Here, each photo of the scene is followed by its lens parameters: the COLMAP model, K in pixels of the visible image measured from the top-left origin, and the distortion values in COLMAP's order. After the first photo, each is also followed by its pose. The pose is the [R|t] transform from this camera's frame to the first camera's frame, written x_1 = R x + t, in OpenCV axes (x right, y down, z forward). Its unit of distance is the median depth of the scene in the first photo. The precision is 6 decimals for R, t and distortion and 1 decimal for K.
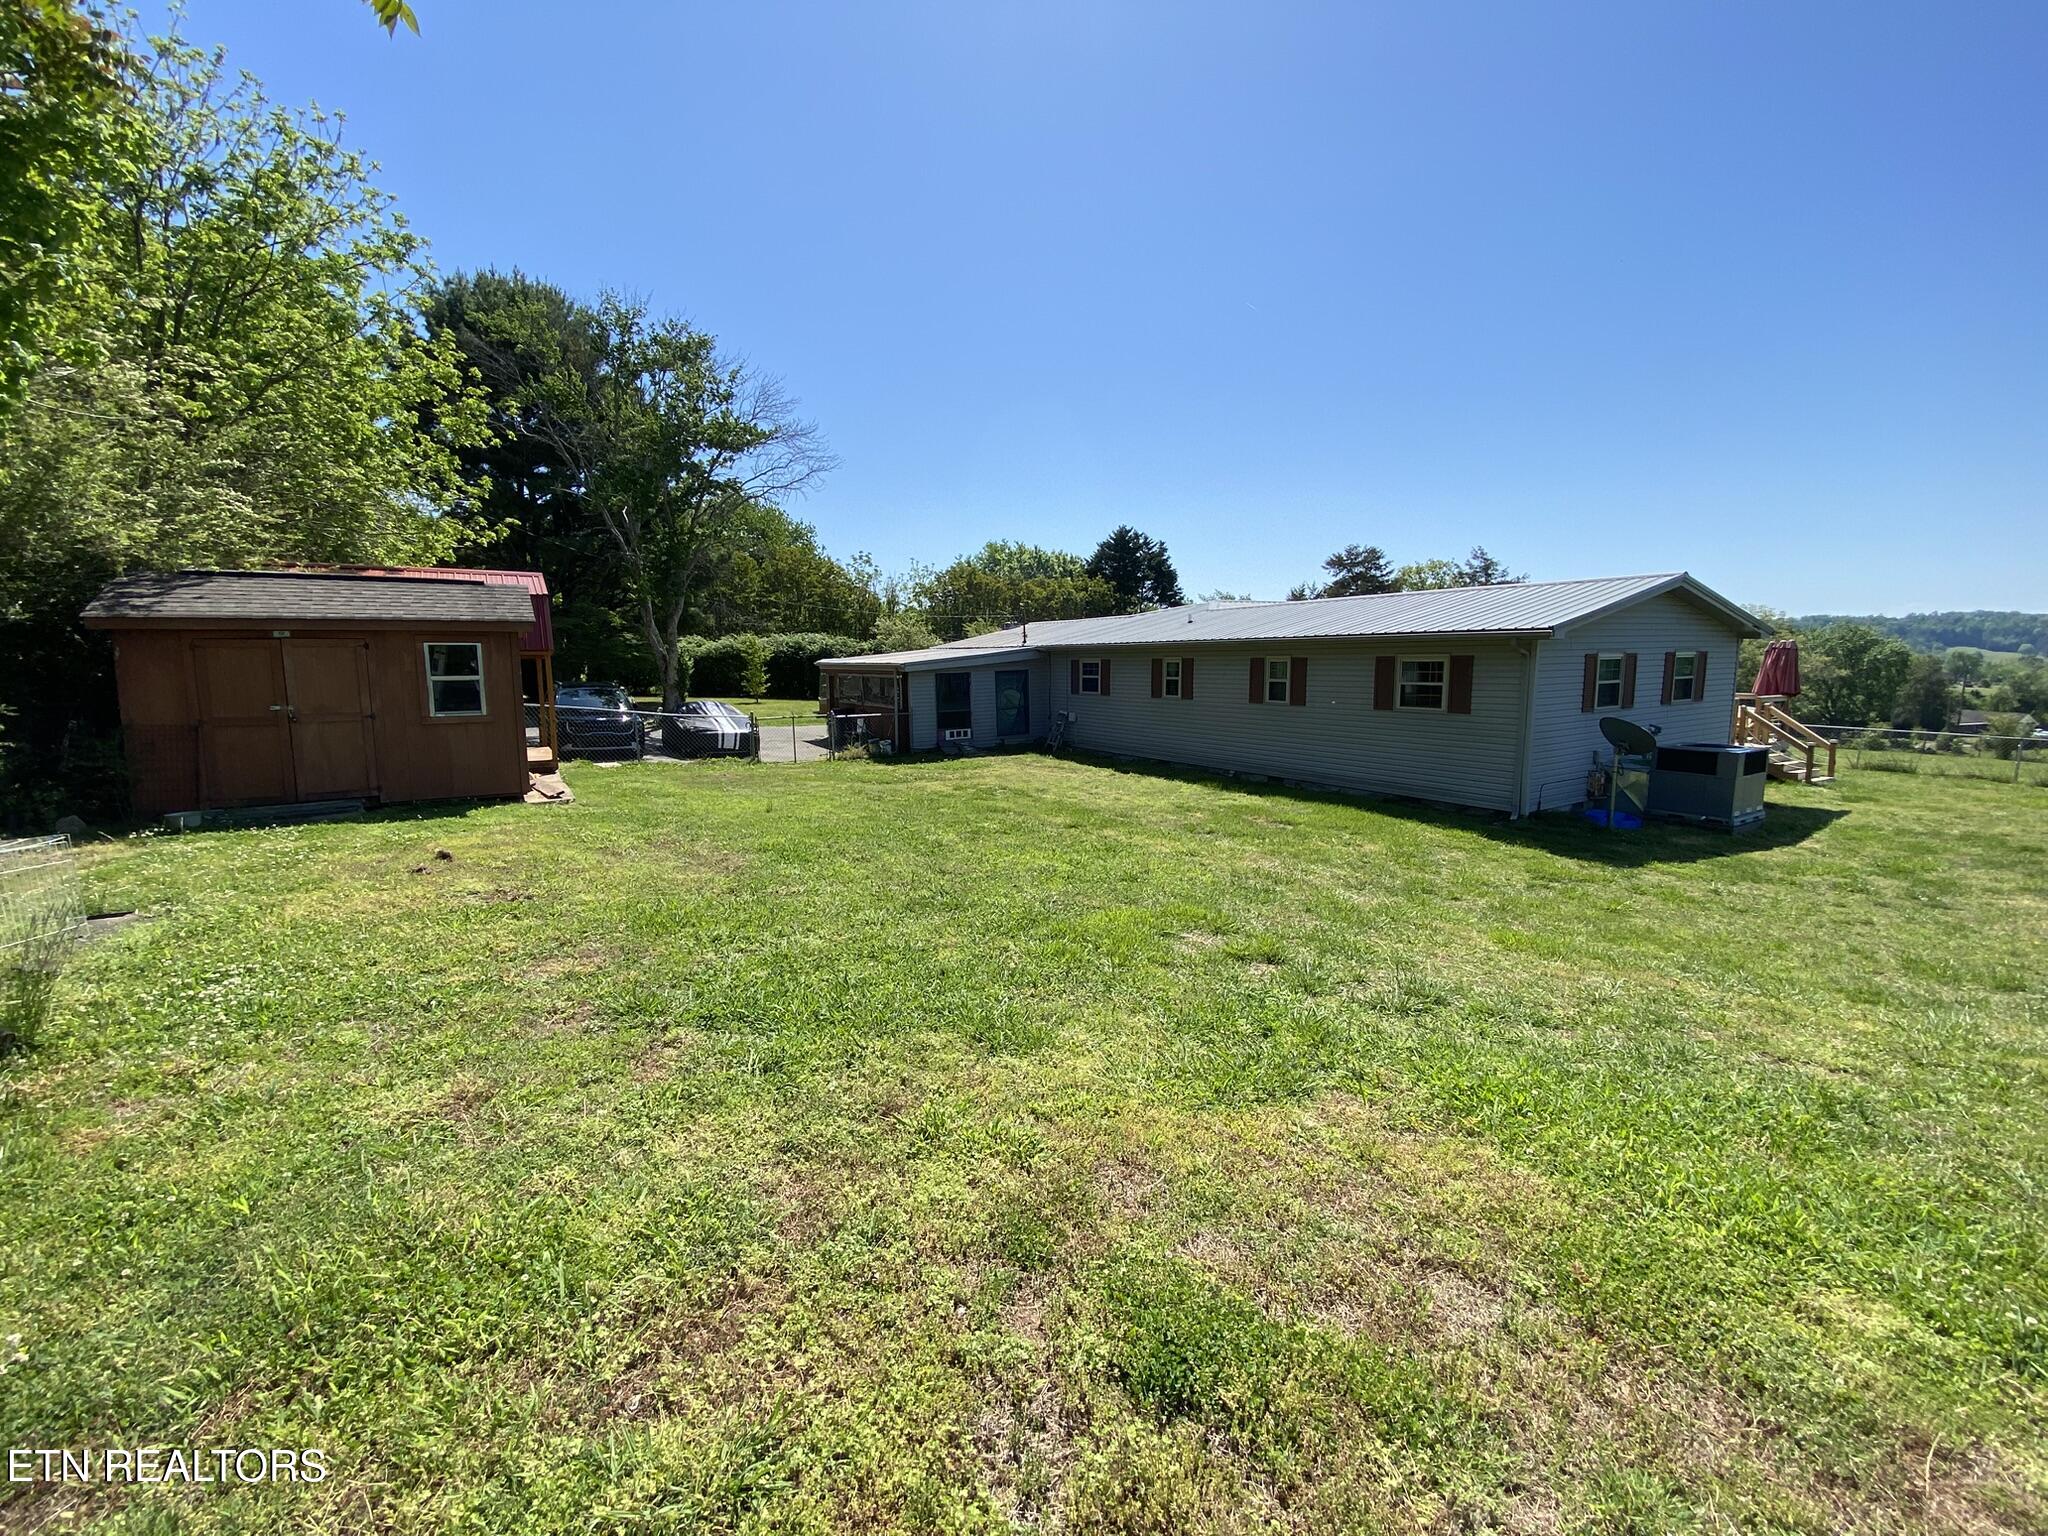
lens RADIAL K [[820.3, 0, 1024.2], [0, 820.3, 816.8], [0, 0, 1]] dist [-0.000501, -0.000062]
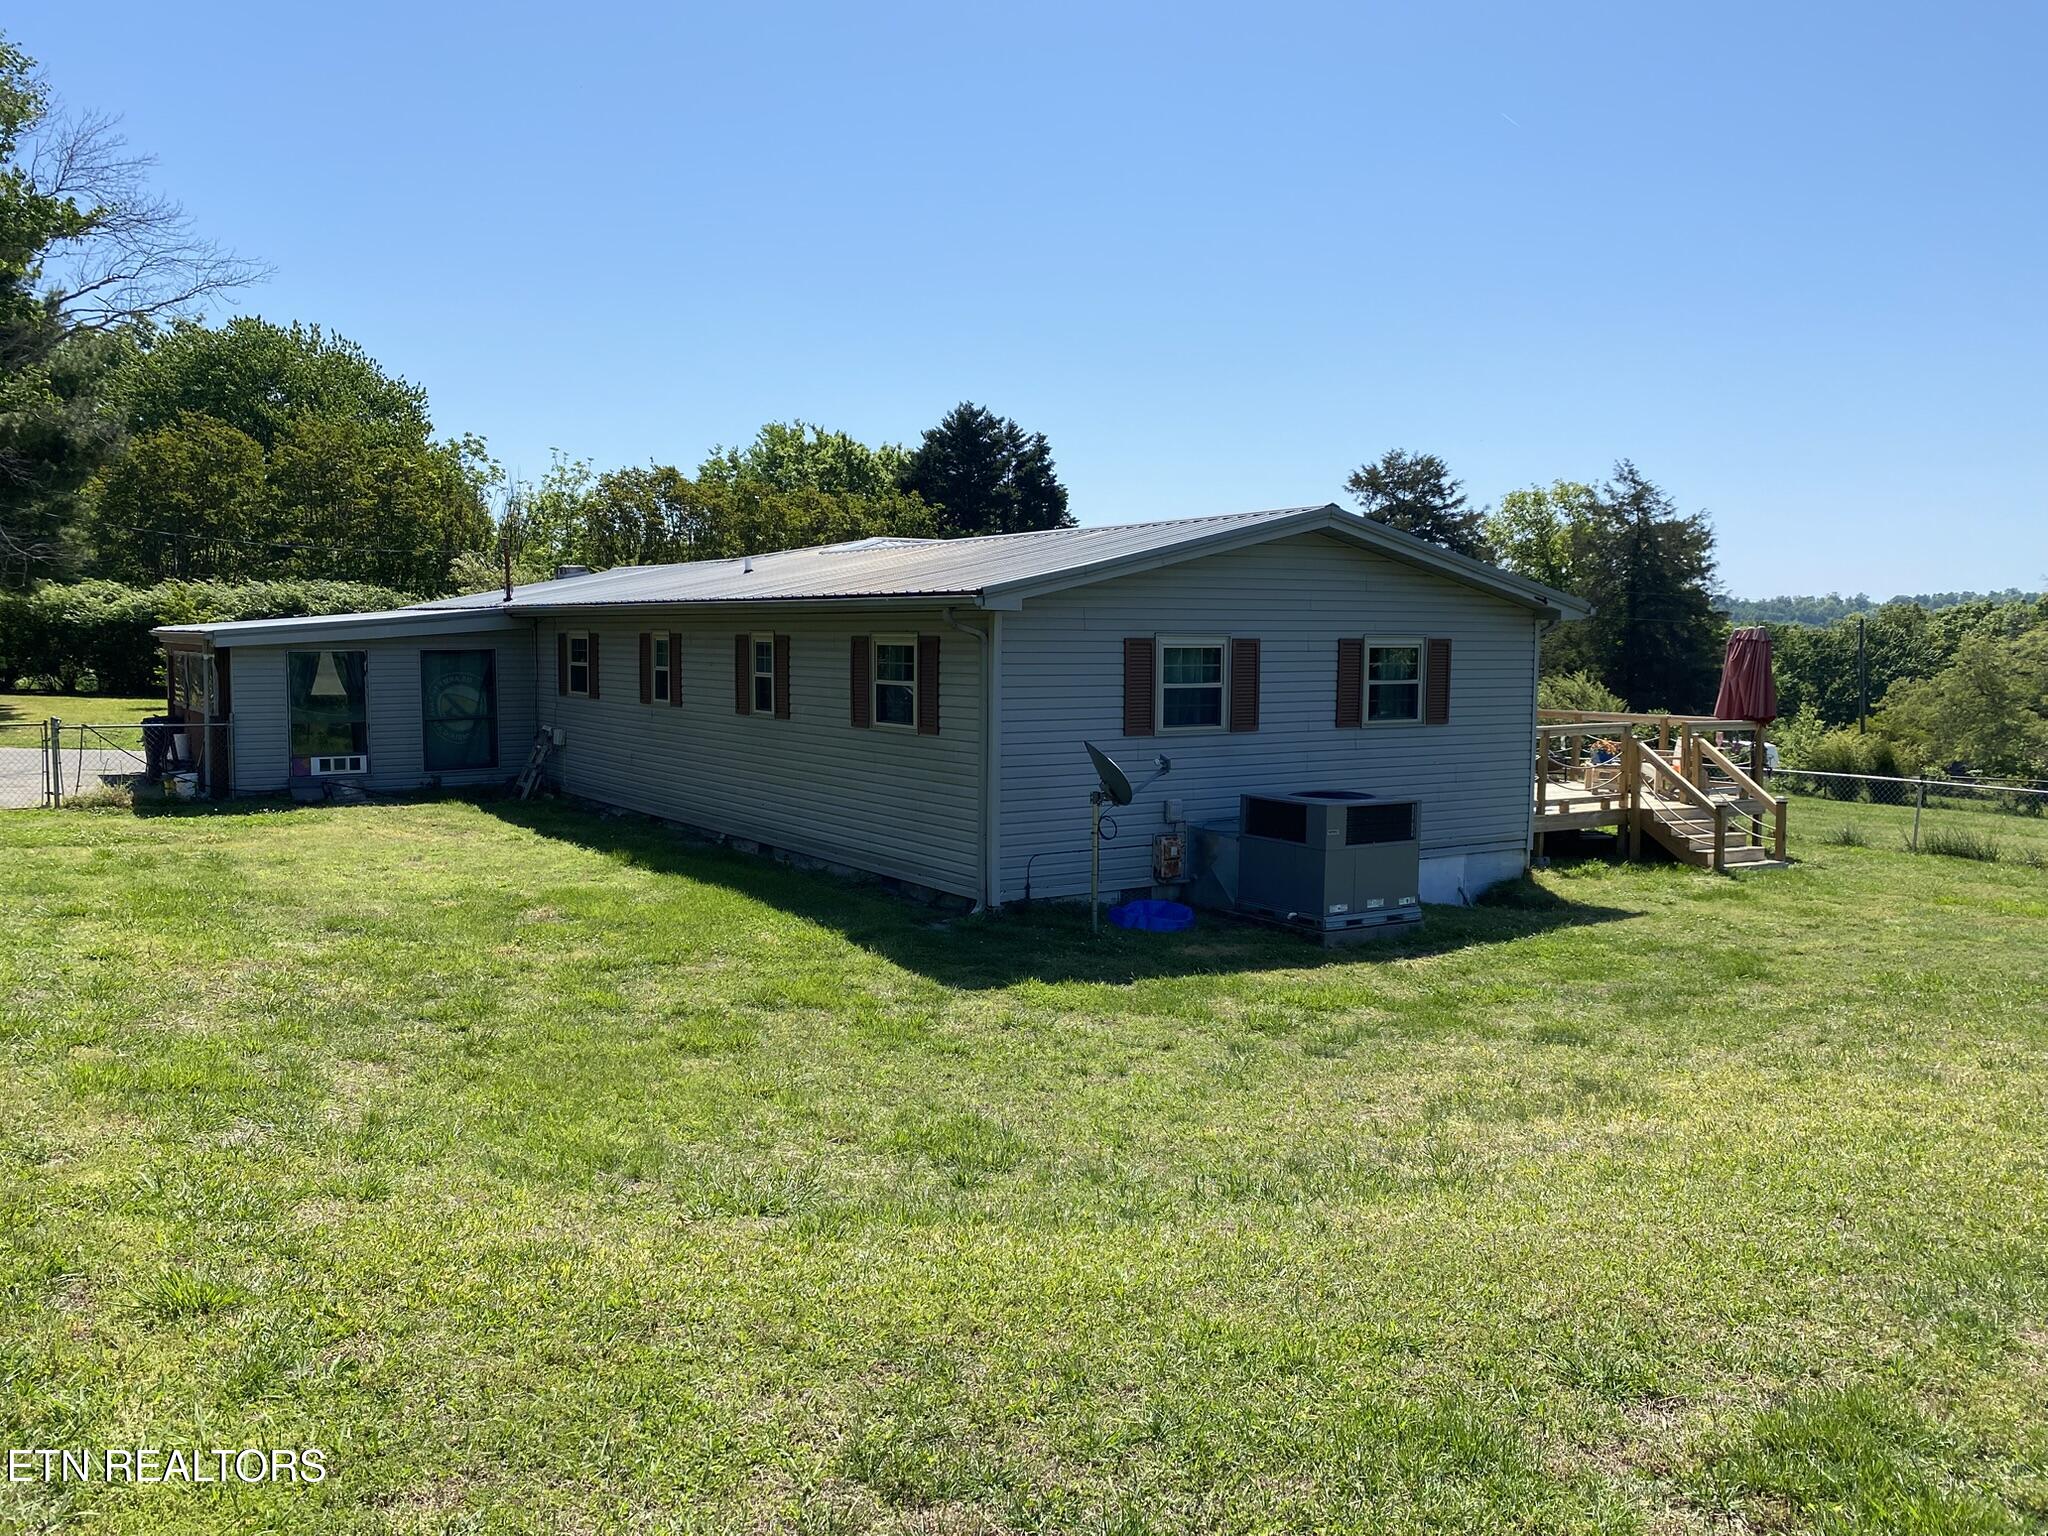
lens RADIAL K [[1569.3, 0, 1024.0], [0, 1569.3, 768.0], [0, 0, 1]] dist [0.017725, 0.000101]
pose [[0.997857, 0.018706, 0.062696, 0.099652], [-0.011667, 0.993773, -0.110811, 0.004150], [-0.064379, 0.109842, 0.991862, -0.021214]]
